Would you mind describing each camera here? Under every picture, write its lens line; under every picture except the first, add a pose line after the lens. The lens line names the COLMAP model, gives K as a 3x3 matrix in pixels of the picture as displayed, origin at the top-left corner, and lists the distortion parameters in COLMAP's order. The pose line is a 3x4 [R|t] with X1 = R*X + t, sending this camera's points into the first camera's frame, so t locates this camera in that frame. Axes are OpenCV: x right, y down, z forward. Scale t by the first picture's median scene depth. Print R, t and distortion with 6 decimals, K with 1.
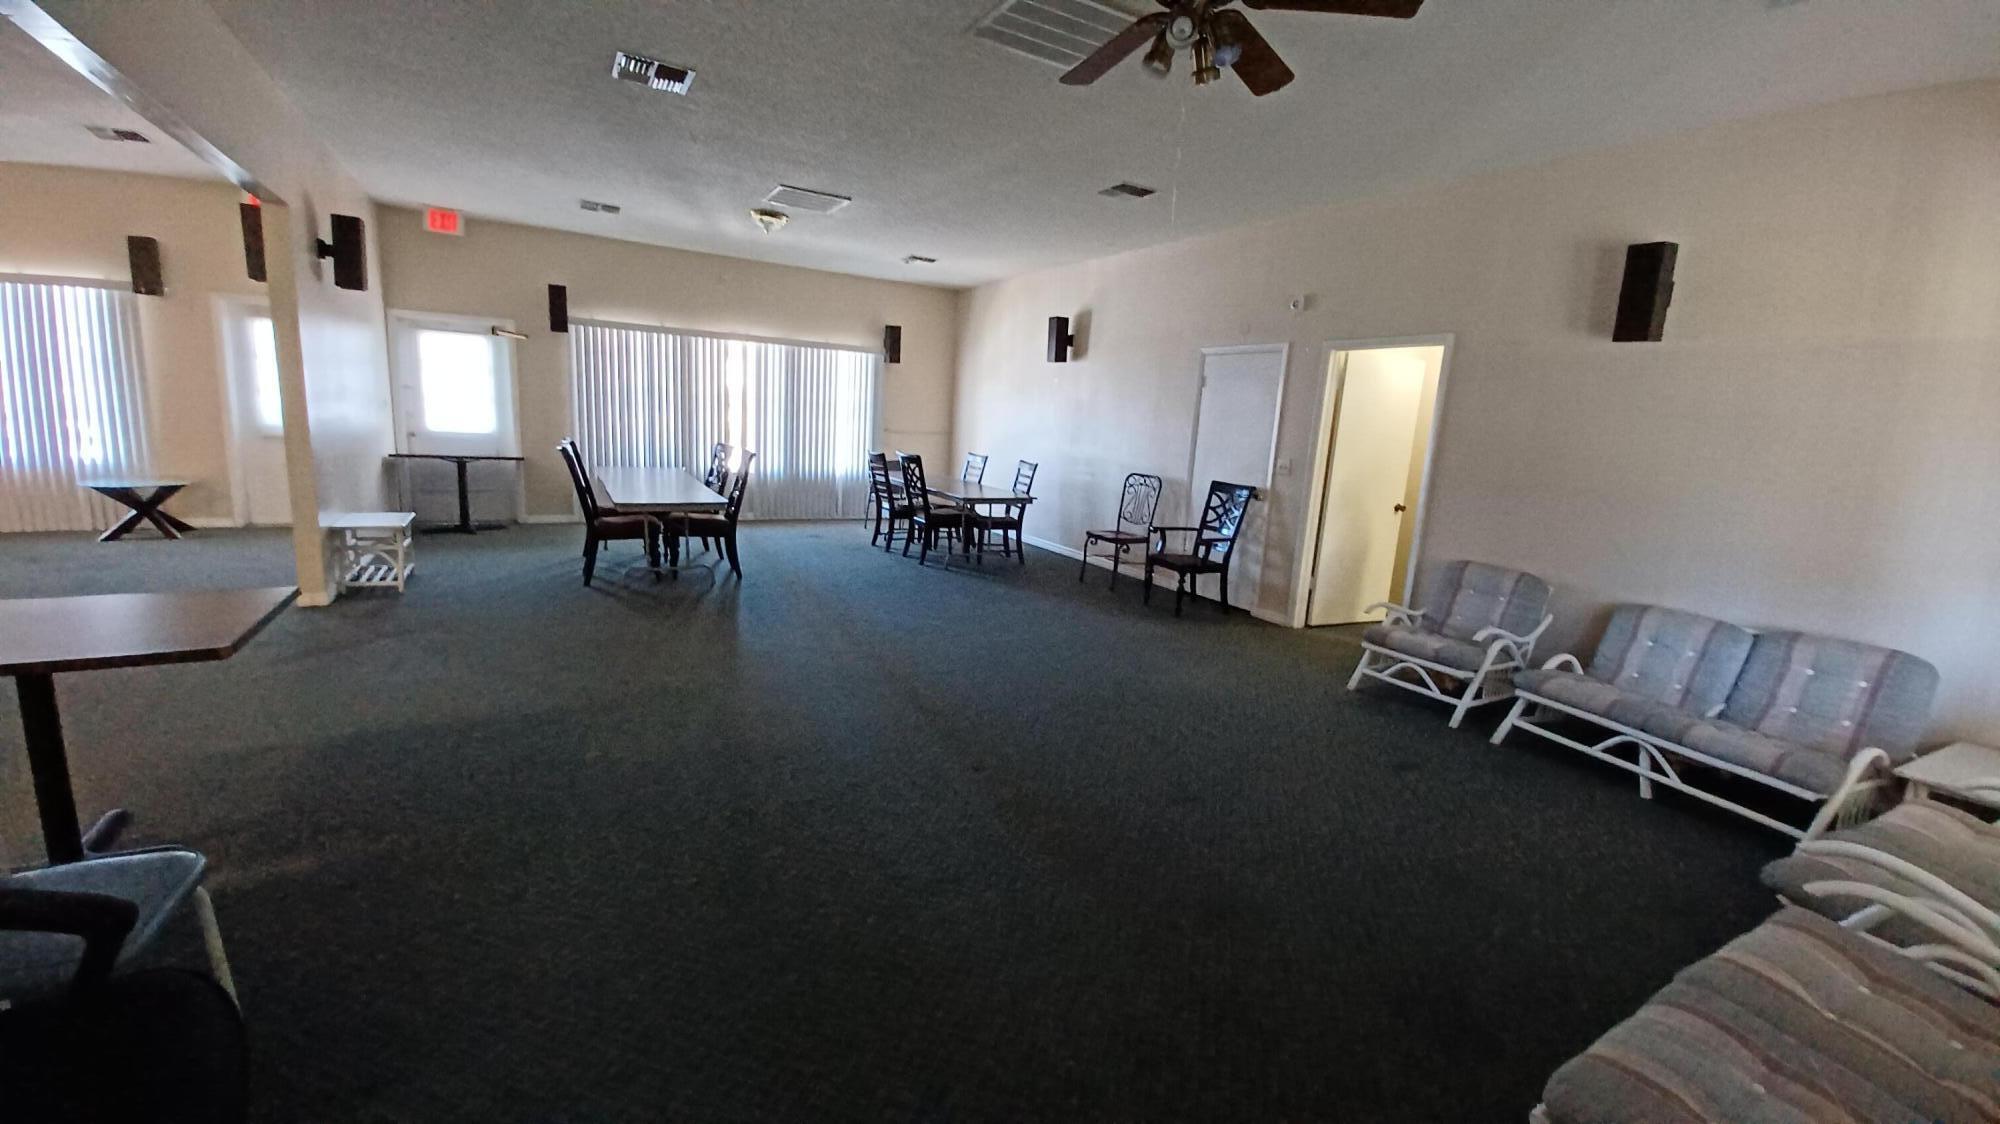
lens RADIAL K [[790.1, 0, 1000.0], [0, 790.1, 562.0], [0, 0, 1]] dist [-0.000077, 0.000017]
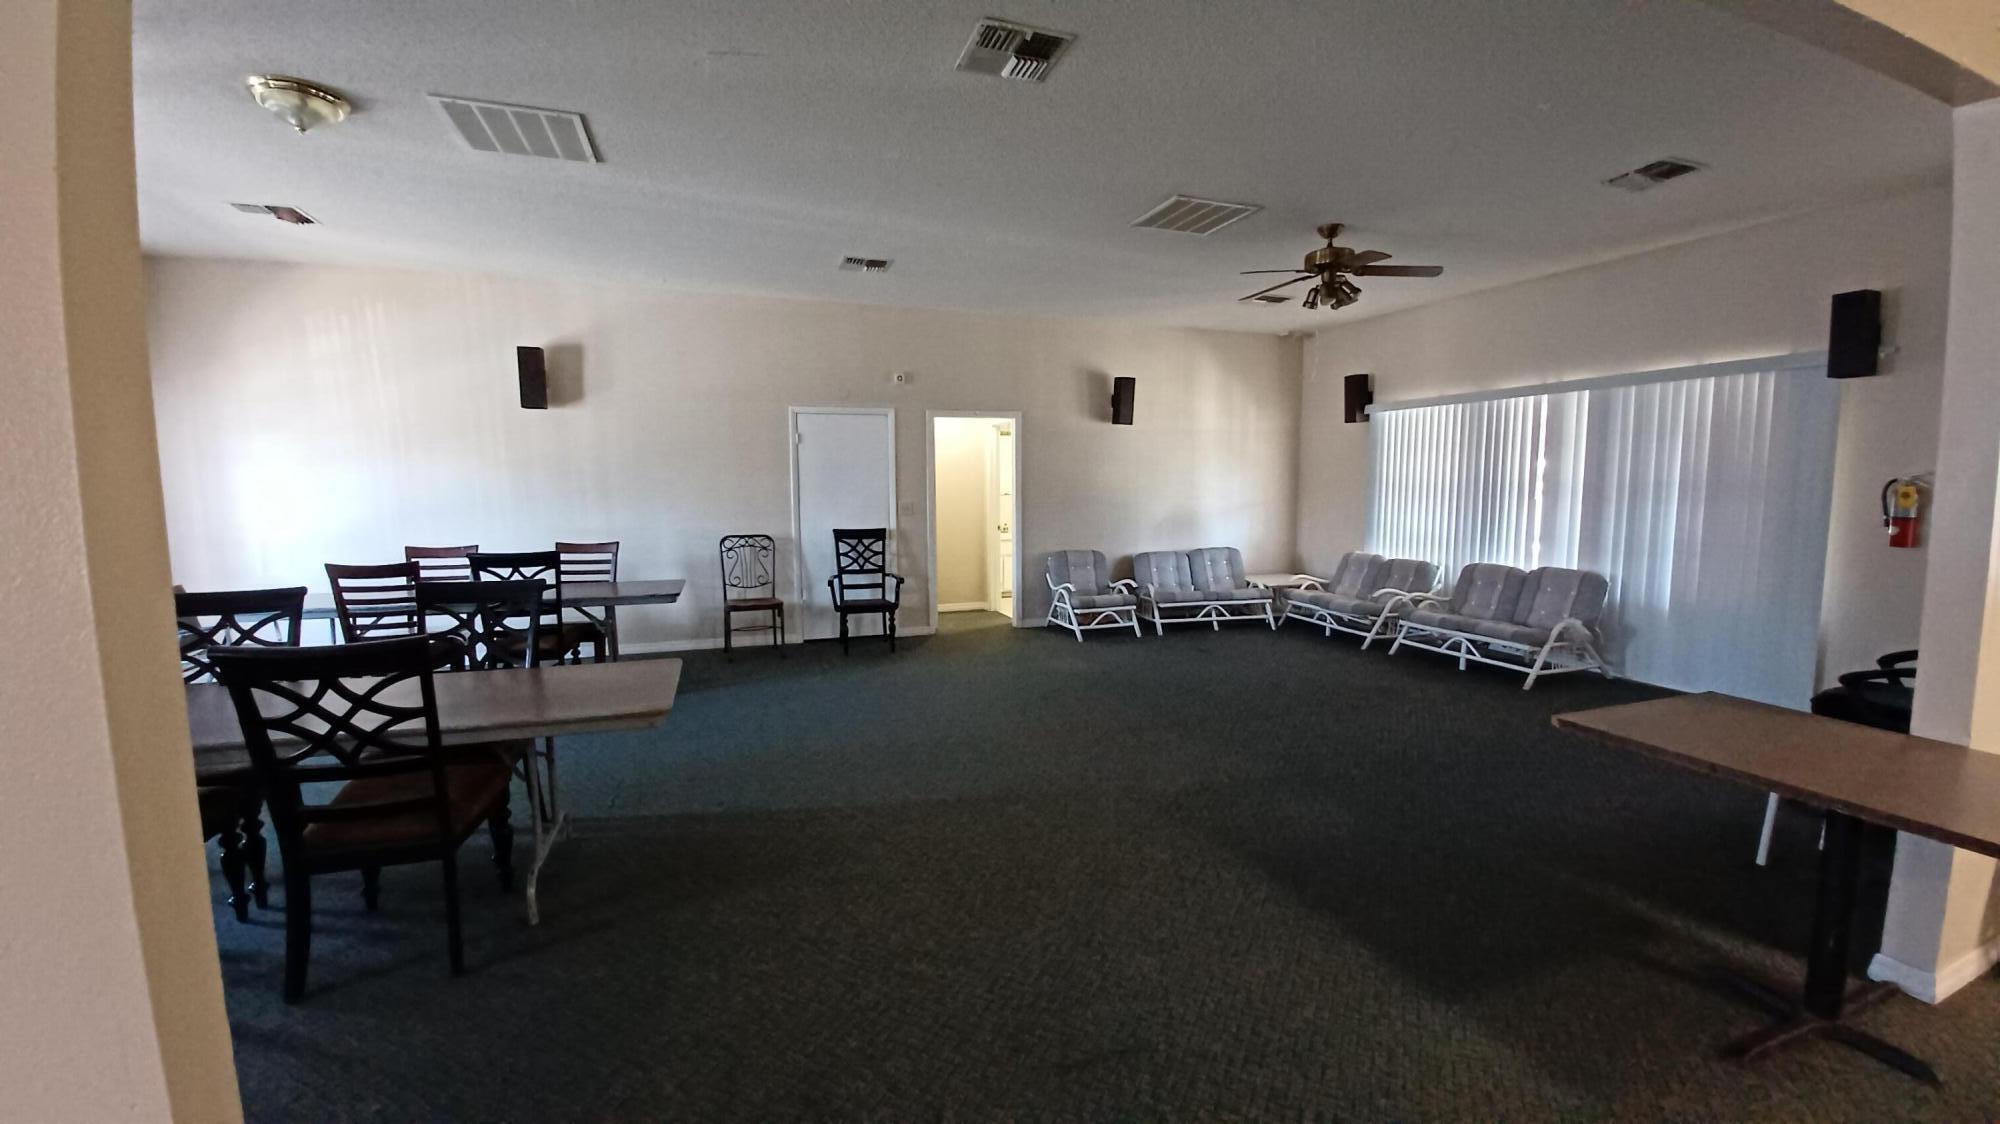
lens RADIAL K [[790.1, 0, 1000.0], [0, 790.1, 562.0], [0, 0, 1]] dist [-0.000077, 0.000017]
pose [[0.167602, -0.166489, 0.971695, -0.776309], [0.192618, 0.972171, 0.133347, -0.166502], [-0.966855, 0.164817, 0.195007, 0.600810]]
